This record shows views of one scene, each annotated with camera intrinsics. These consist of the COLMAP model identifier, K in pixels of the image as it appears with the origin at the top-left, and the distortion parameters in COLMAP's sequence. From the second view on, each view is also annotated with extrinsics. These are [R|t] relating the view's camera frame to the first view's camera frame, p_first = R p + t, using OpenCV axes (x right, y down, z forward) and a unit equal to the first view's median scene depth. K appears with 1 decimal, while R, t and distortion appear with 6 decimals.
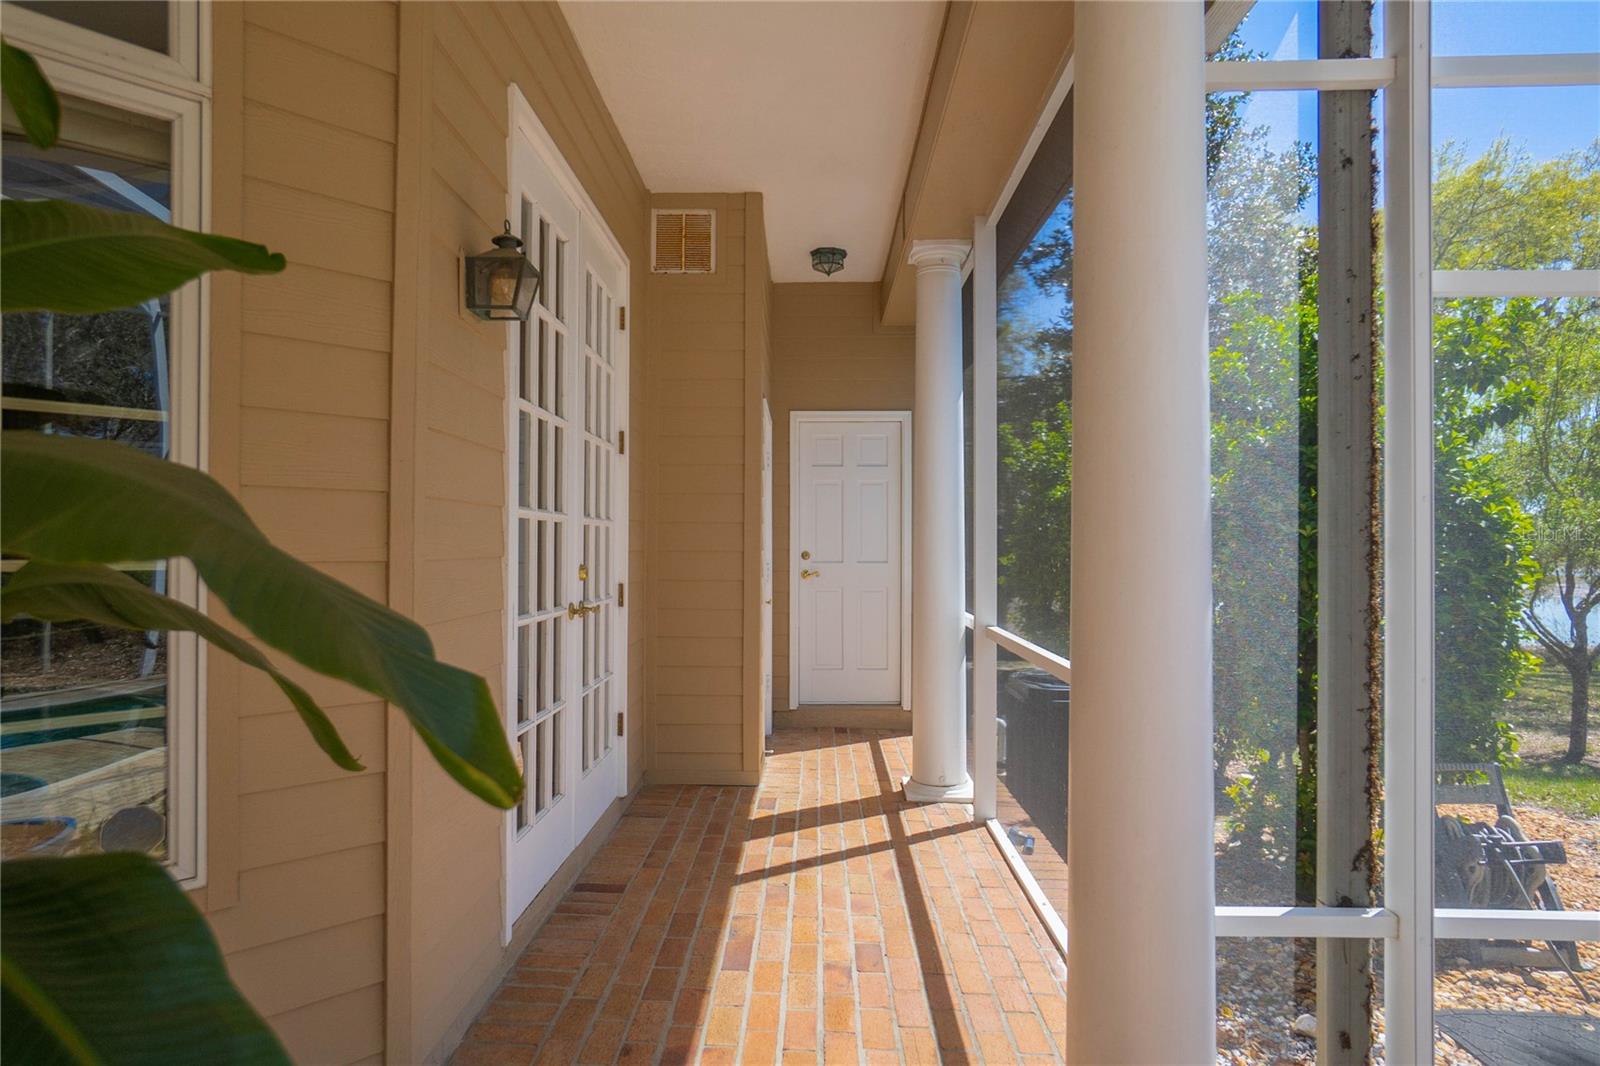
lens RADIAL K [[974.7, 0, 796.3], [0, 974.7, 536.6], [0, 0, 1]] dist [-0.039699, 0.025750]
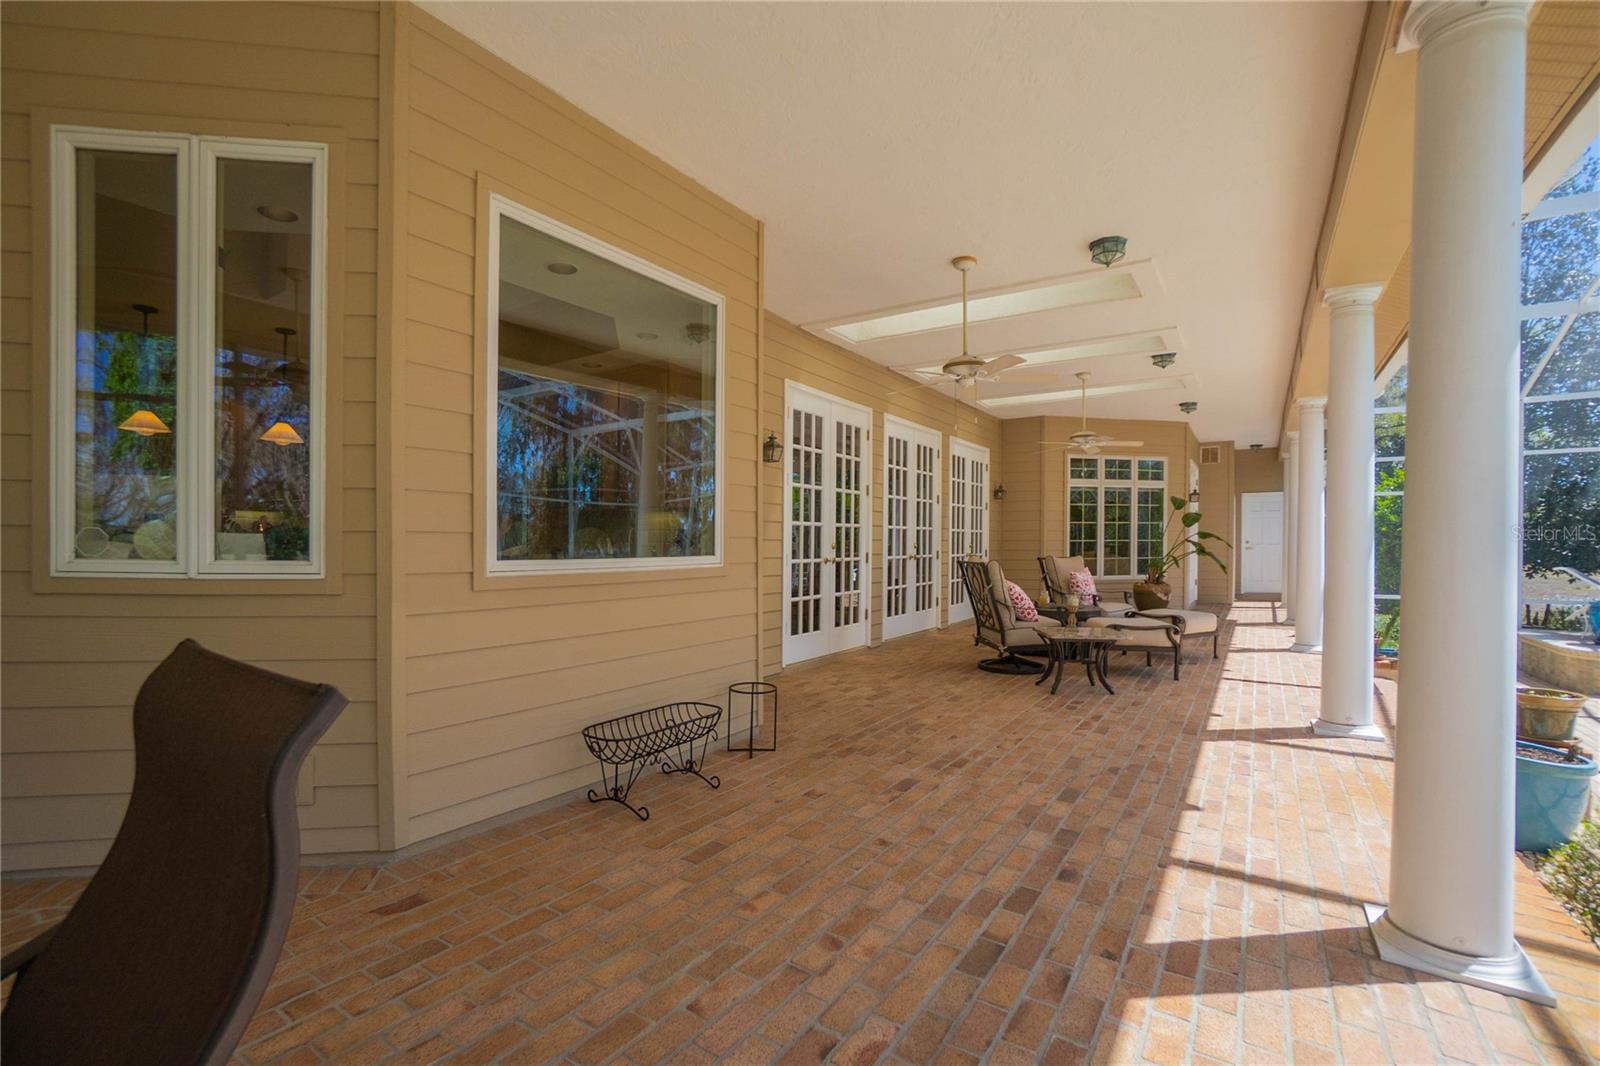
lens RADIAL K [[710.5, 0, 794.4], [0, 710.5, 538.3], [0, 0, 1]] dist [-0.037905, 0.006362]
pose [[0.848259, 0.009794, -0.529490, -0.037179], [-0.005268, 0.999936, 0.010055, -0.013001], [0.529555, -0.005740, 0.848256, -1.781793]]
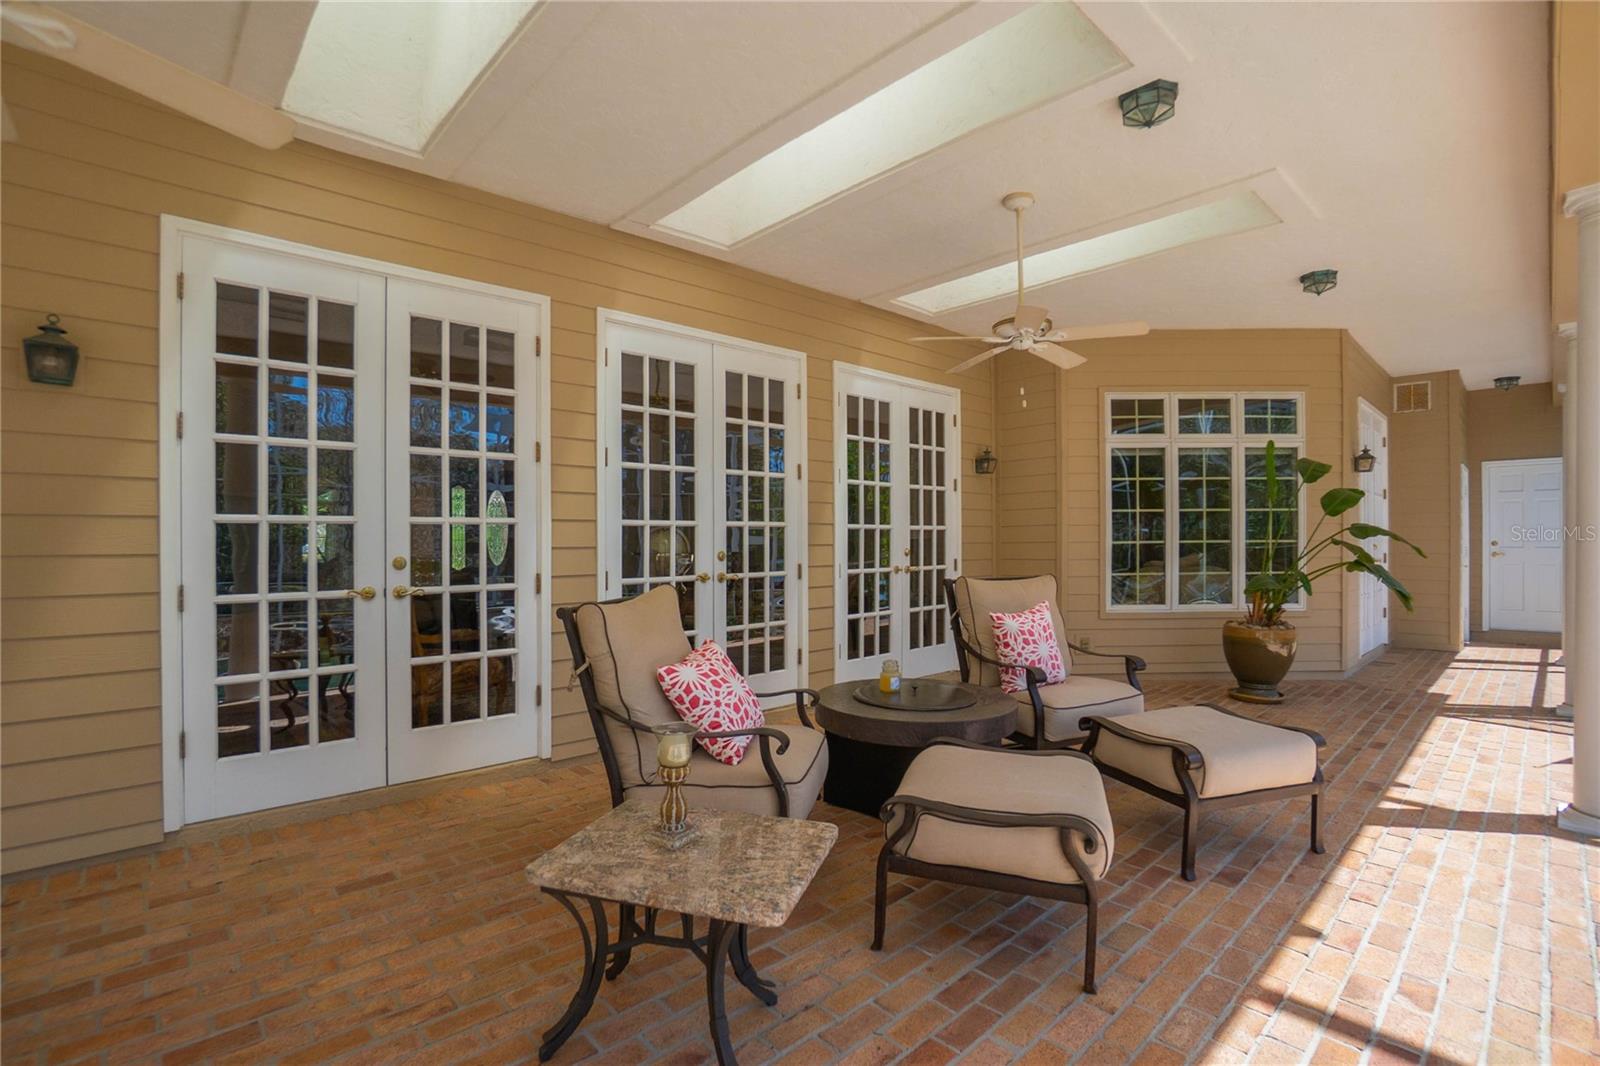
lens RADIAL K [[710.5, 0, 804.7], [0, 710.5, 540.4], [0, 0, 1]] dist [-0.037905, 0.006362]
pose [[0.701322, -0.006196, -0.712818, 0.027328], [0.011854, 0.999925, 0.002972, -0.005035], [0.712746, -0.010534, 0.701343, -0.920917]]
